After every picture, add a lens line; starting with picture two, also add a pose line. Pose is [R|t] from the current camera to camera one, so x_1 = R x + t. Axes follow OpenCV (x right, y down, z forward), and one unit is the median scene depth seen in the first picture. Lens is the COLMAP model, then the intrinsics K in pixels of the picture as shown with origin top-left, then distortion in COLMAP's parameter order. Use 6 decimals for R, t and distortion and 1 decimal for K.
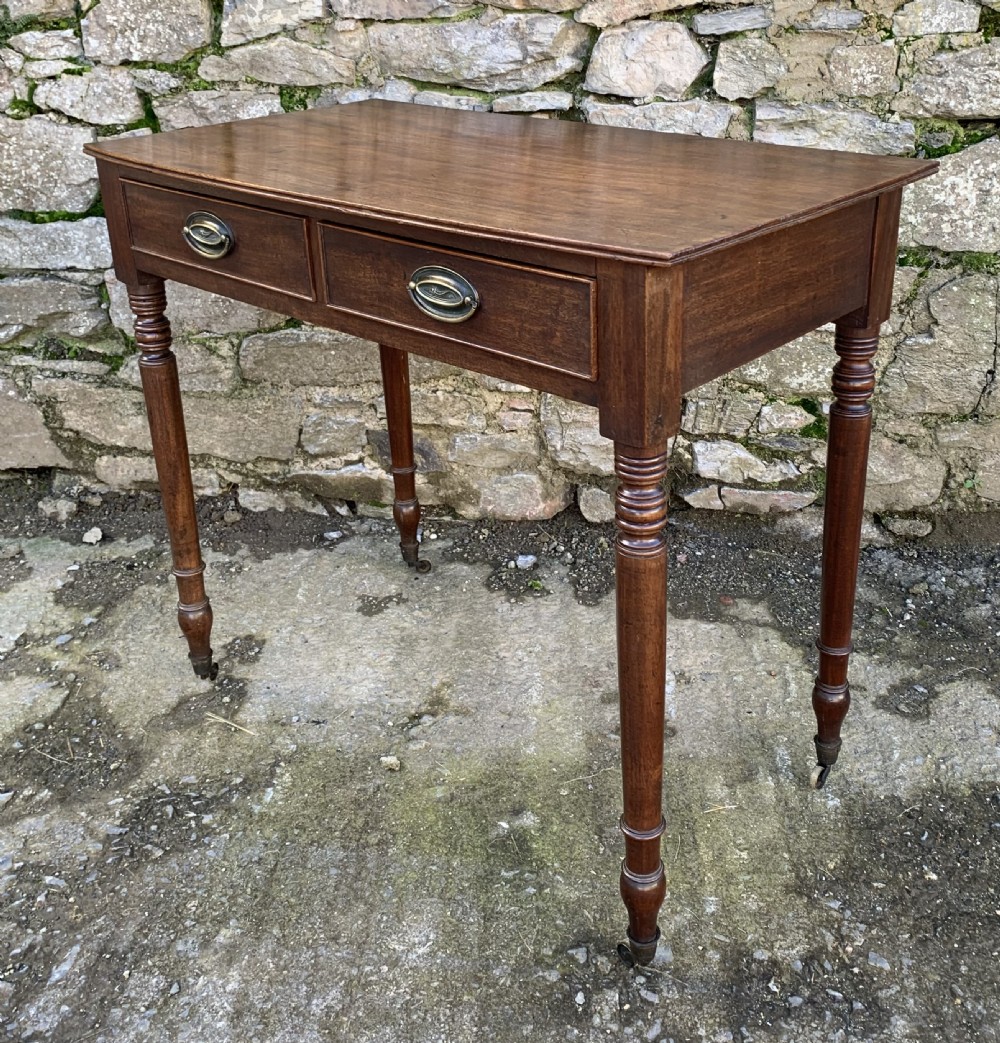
lens RADIAL K [[1152.5, 0, 543.6], [0, 1152.5, 407.9], [0, 0, 1]] dist [0.024097, 0.000000]
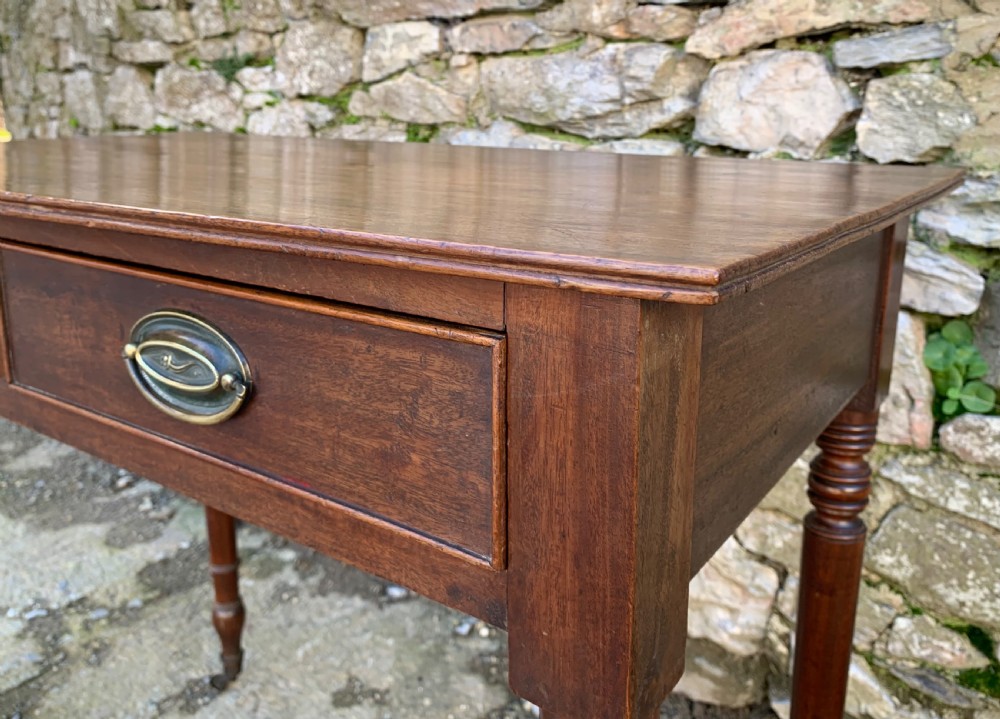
lens RADIAL K [[866.2, 0, 497.0], [0, 866.2, 307.0], [0, 0, 1]] dist [0.022645, -0.026371]
pose [[0.834347, 0.154133, -0.529253, 0.252271], [-0.228292, 0.970523, -0.077251, -0.089162], [0.501746, 0.185278, 0.844940, 0.455375]]
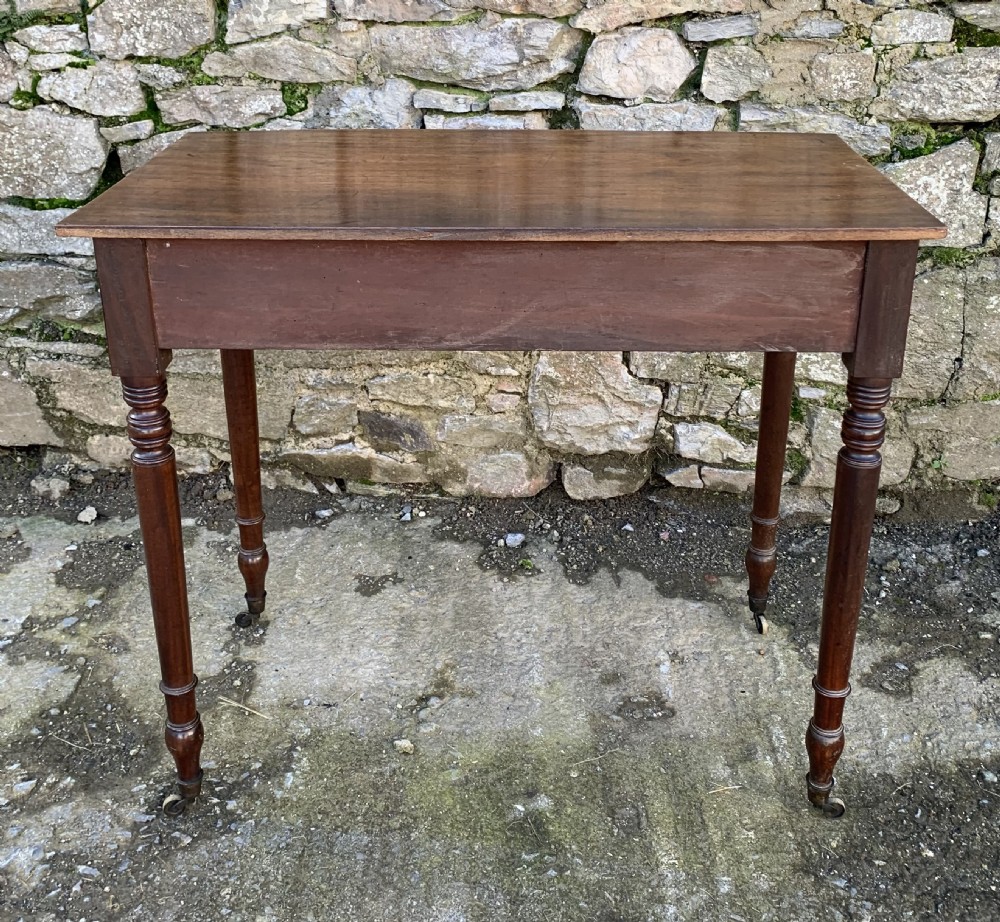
lens RADIAL K [[1141.4, 0, 514.0], [0, 1141.4, 342.6], [0, 0, 1]] dist [0.033286, 0.000000]
pose [[0.999172, 0.002430, 0.040610, -0.063015], [-0.002151, 0.999974, -0.006907, -0.039738], [-0.040626, 0.006814, 0.999151, -0.029621]]
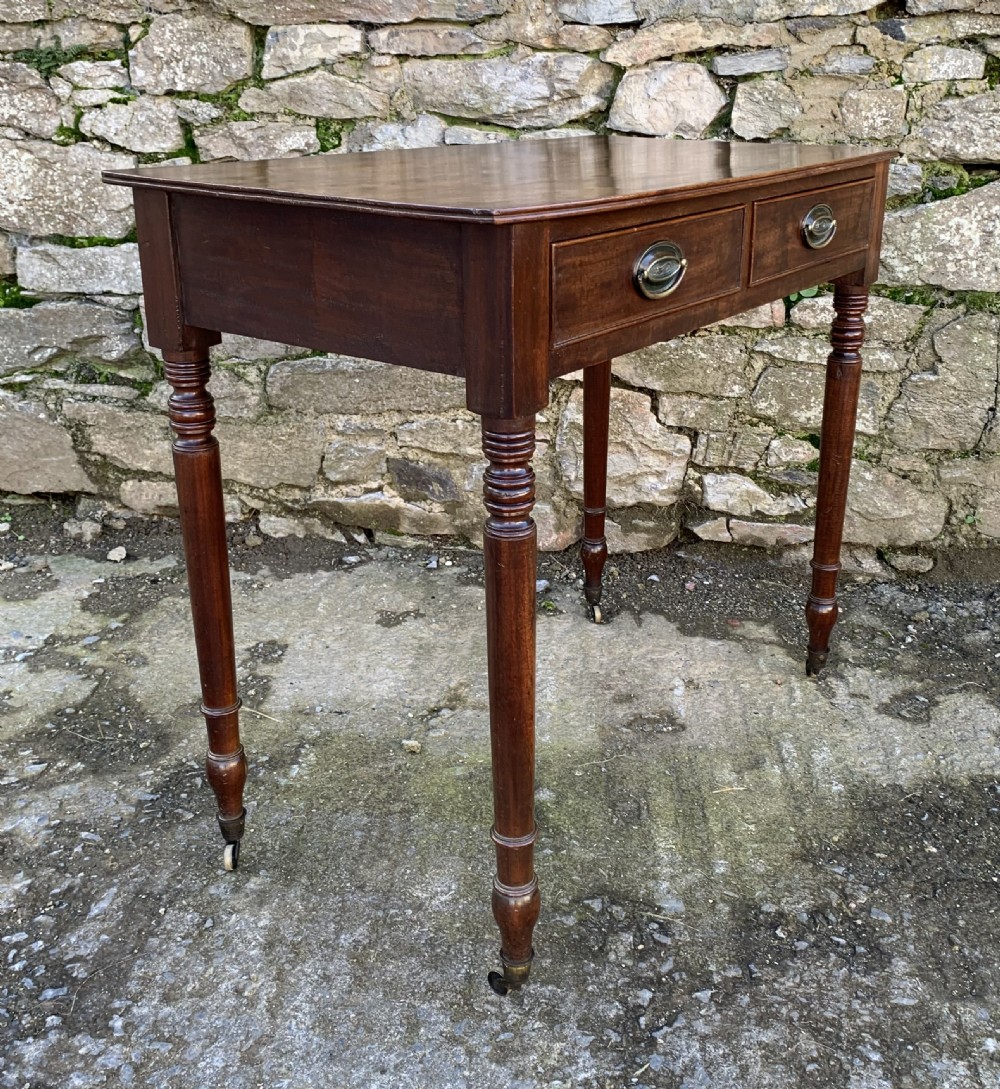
lens RADIAL K [[1163.7, 0, 543.0], [0, 1163.7, 484.8], [0, 0, 1]] dist [0.026647, 0.000000]
pose [[0.999699, 0.024213, 0.003870, -0.019565], [-0.024050, 0.998998, -0.037748, 0.089357], [-0.004780, 0.037643, 0.999280, -0.045698]]
